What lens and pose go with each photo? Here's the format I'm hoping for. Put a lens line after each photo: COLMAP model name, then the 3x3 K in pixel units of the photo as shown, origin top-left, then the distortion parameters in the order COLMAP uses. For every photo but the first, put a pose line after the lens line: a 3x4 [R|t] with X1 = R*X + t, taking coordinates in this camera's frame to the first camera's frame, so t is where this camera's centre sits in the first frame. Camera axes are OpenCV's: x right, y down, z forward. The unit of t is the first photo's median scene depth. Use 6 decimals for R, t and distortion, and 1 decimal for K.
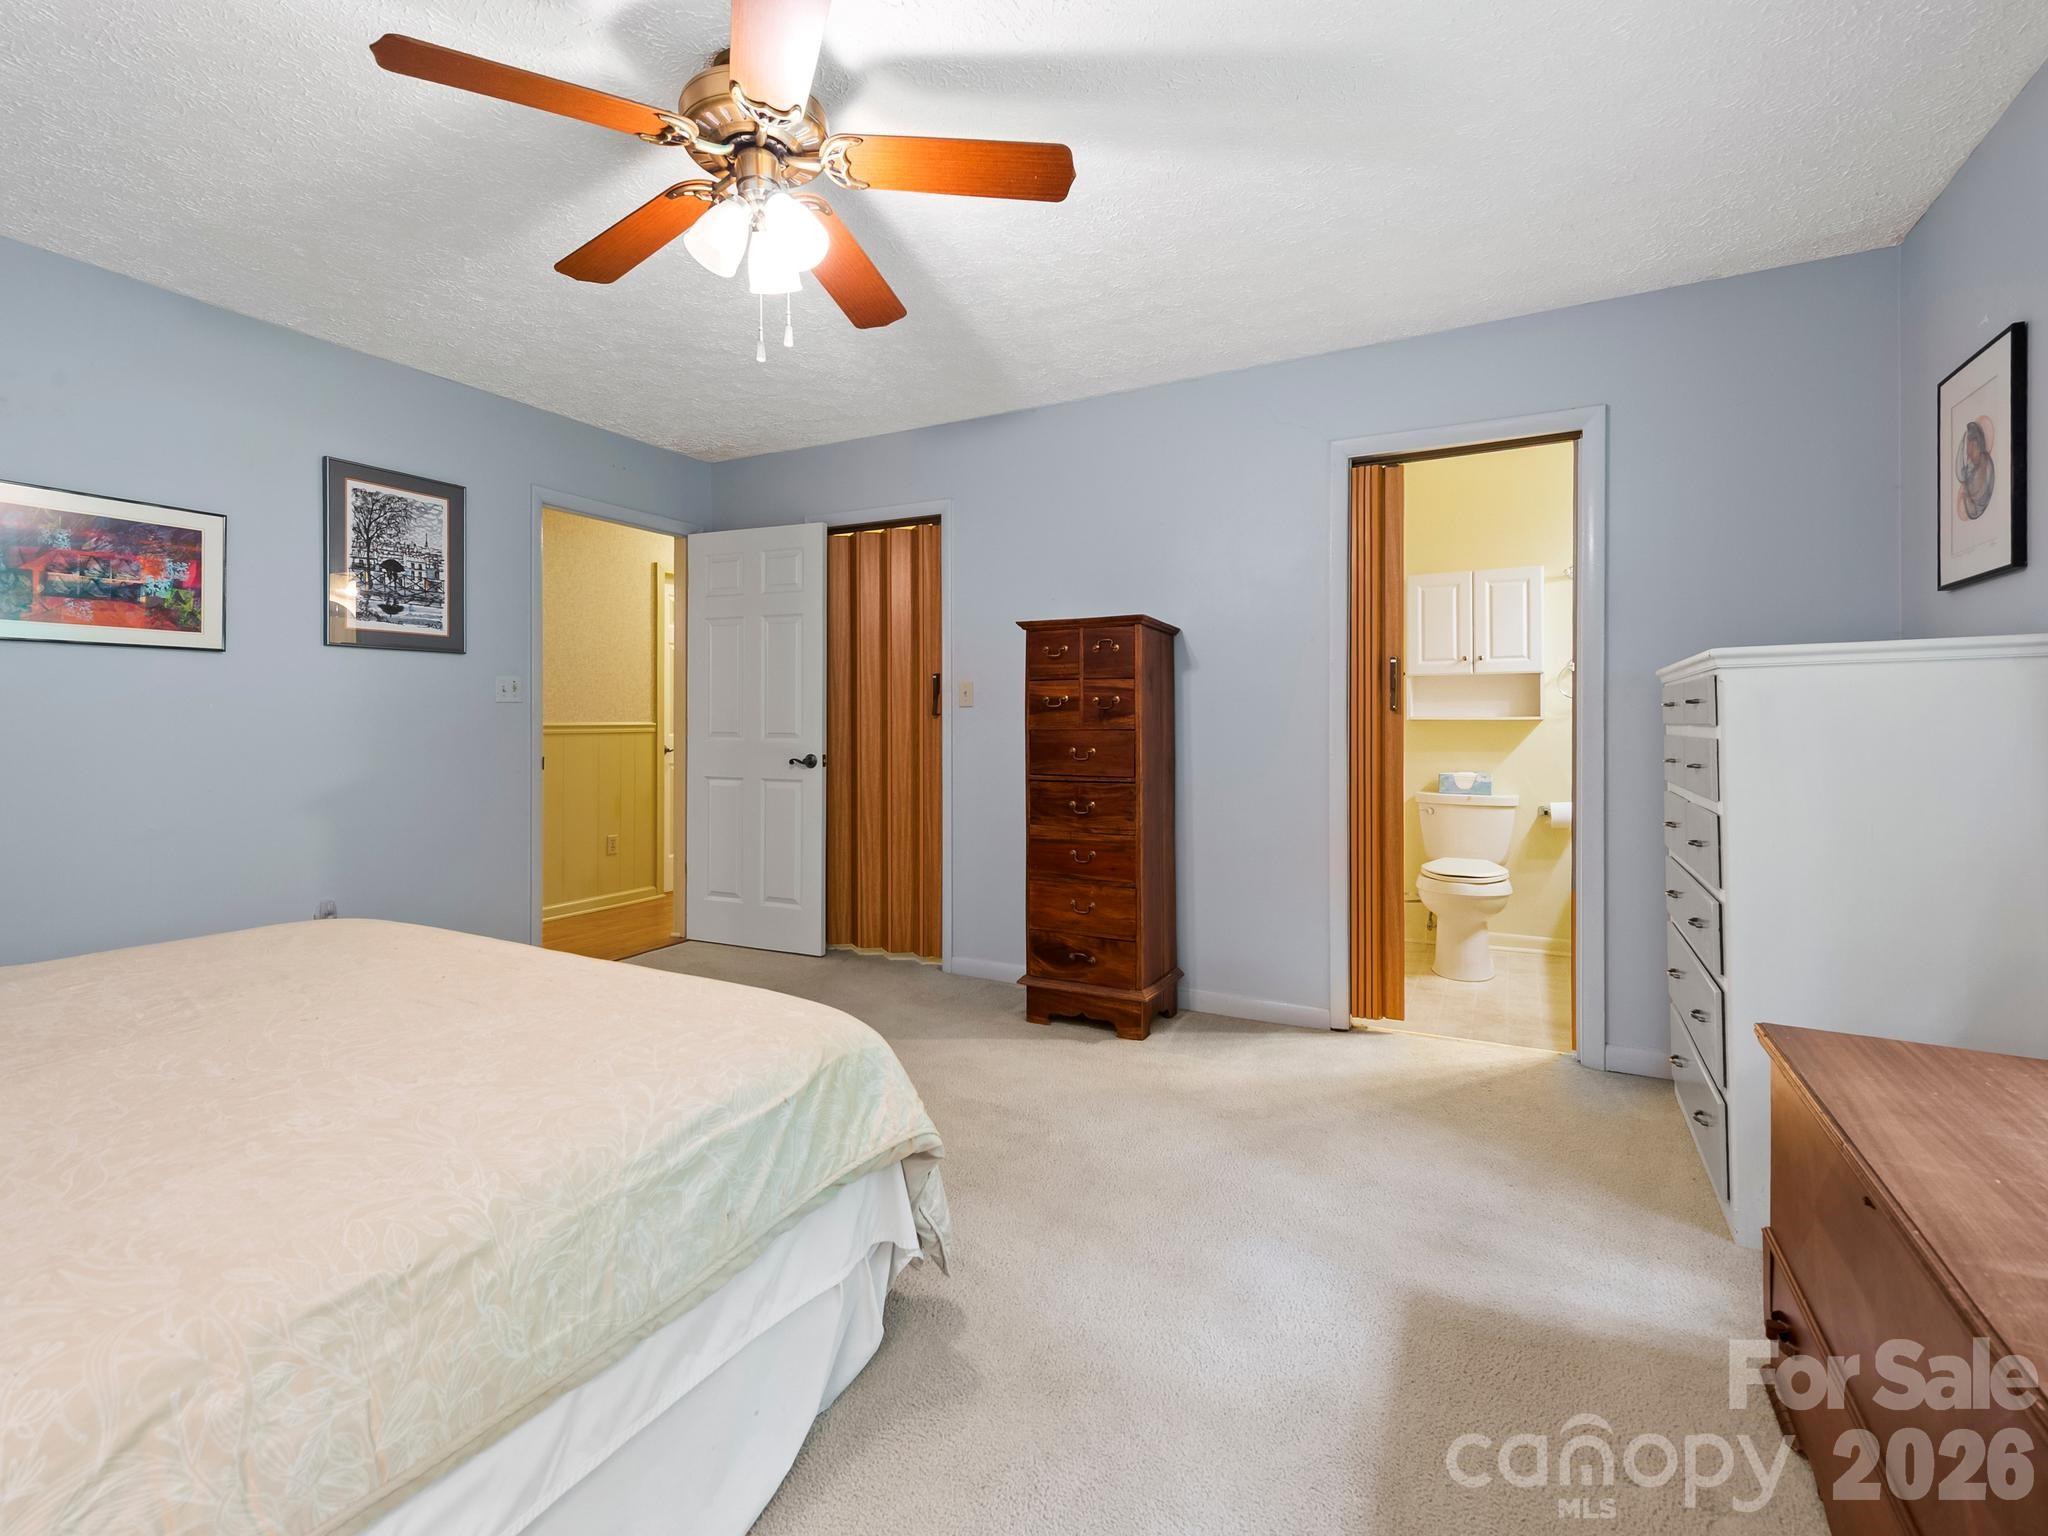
lens RADIAL K [[926.7, 0, 1025.1], [0, 926.7, 715.2], [0, 0, 1]] dist [-0.000247, -0.000208]
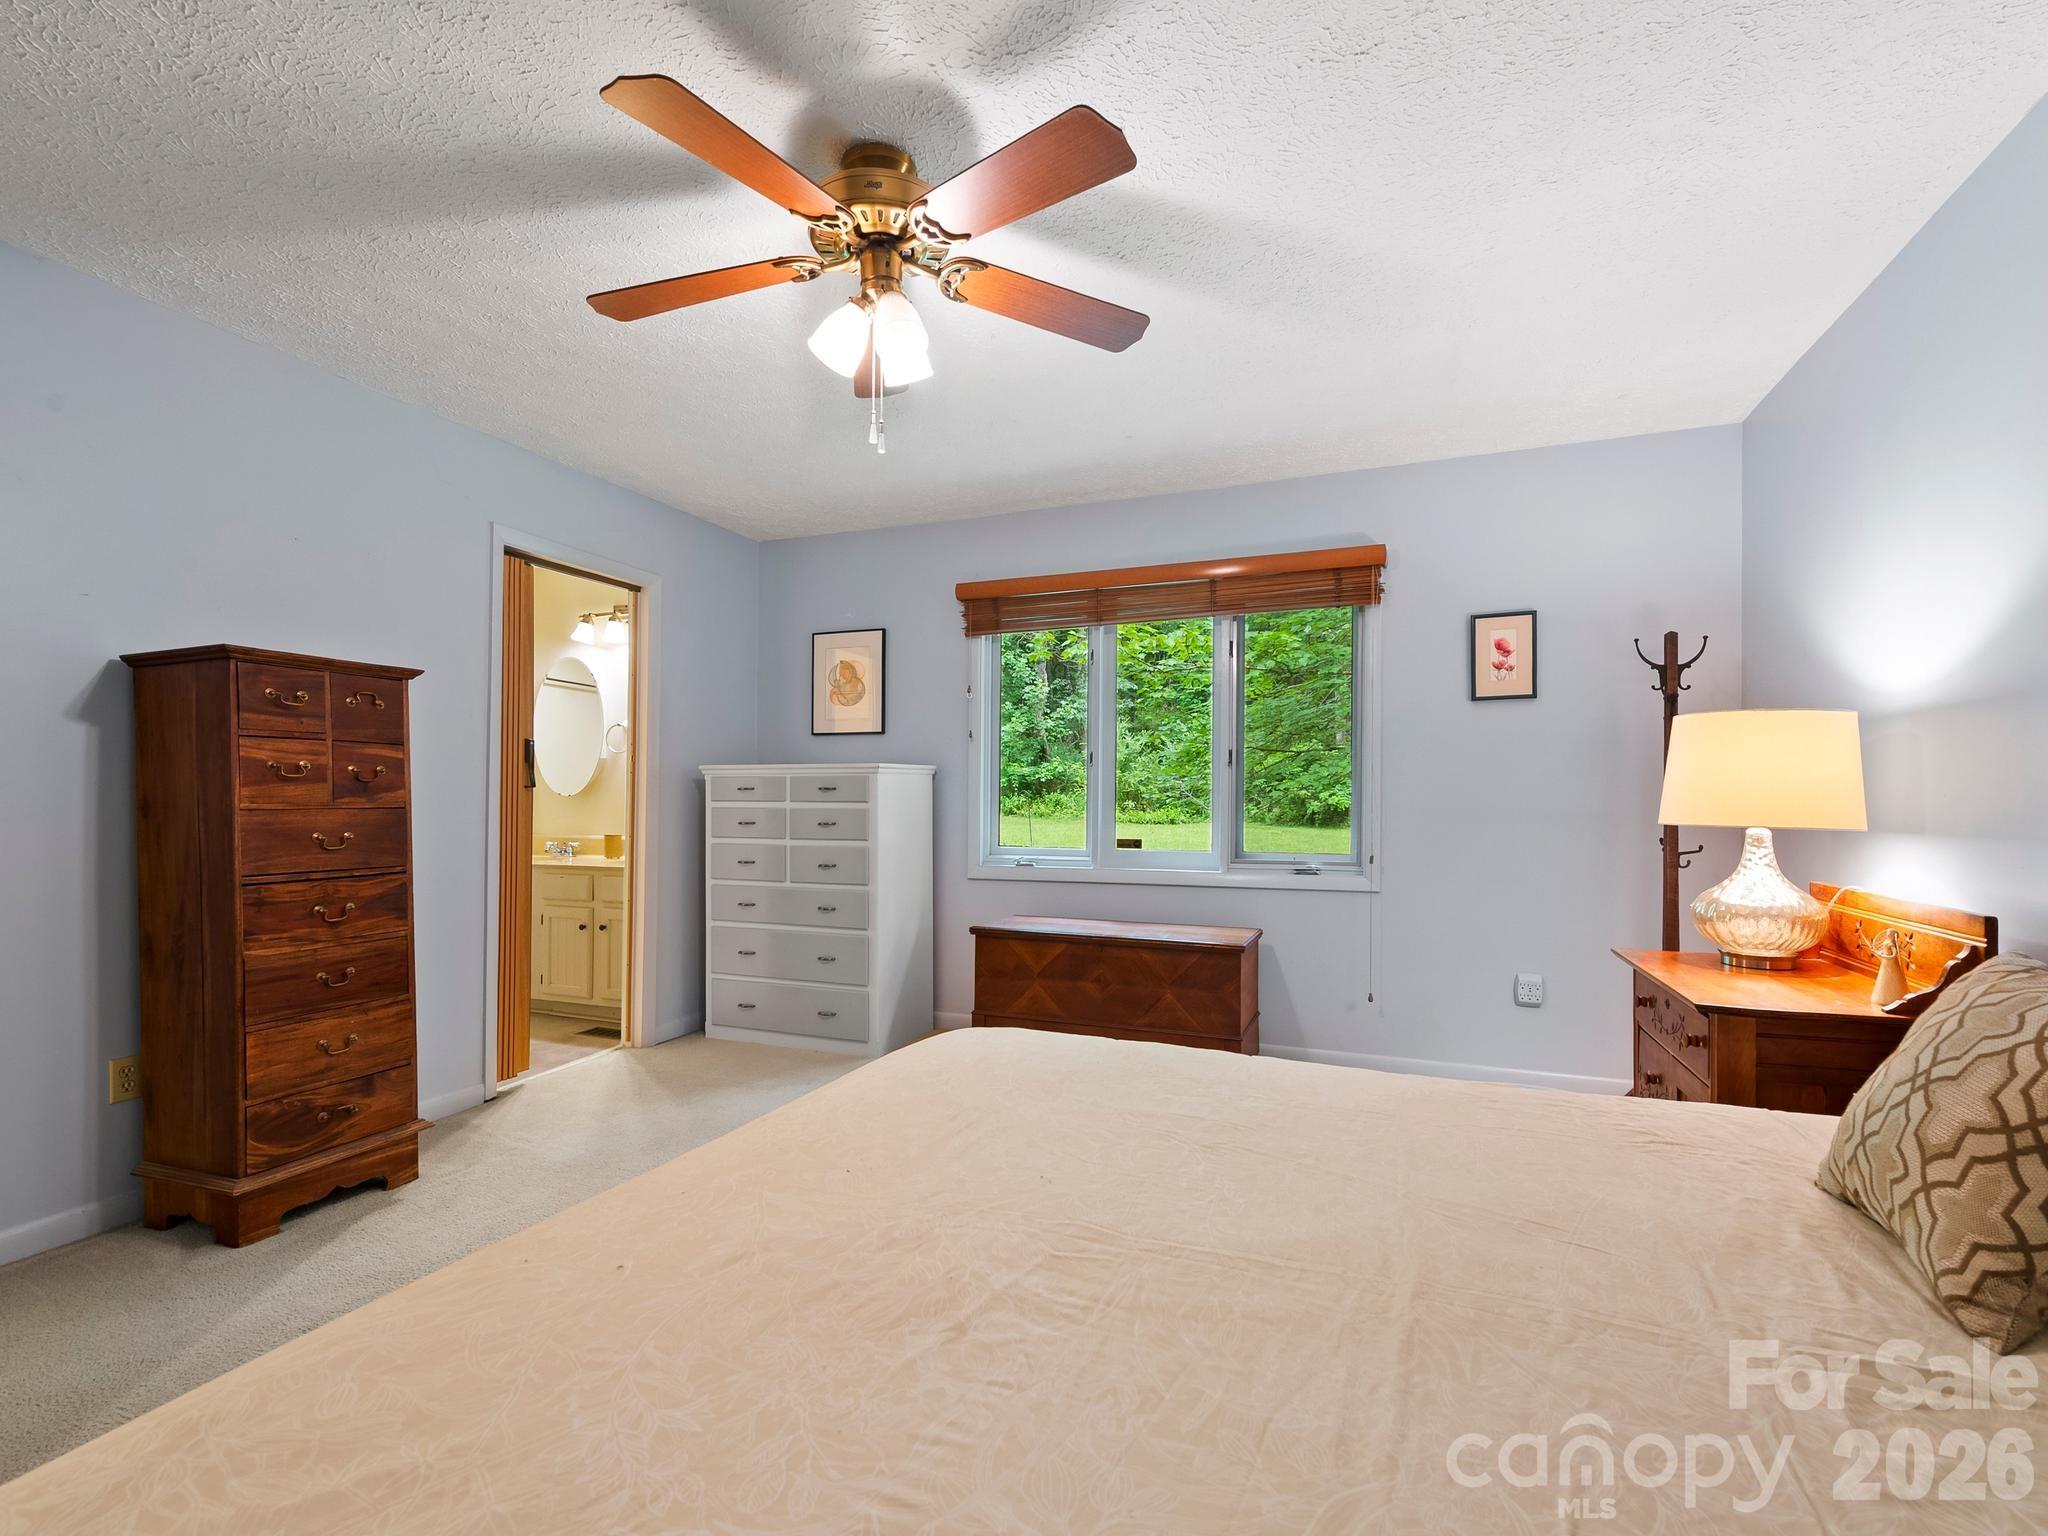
lens RADIAL K [[873.8, 0, 1053.8], [0, 873.8, 798.4], [0, 0, 1]] dist [0.001538, 0.000057]
pose [[-0.120011, 0.000597, 0.992772, -0.714598], [-0.012562, 0.999919, -0.002119, 0.001324], [-0.992693, -0.012726, -0.119993, 0.515606]]
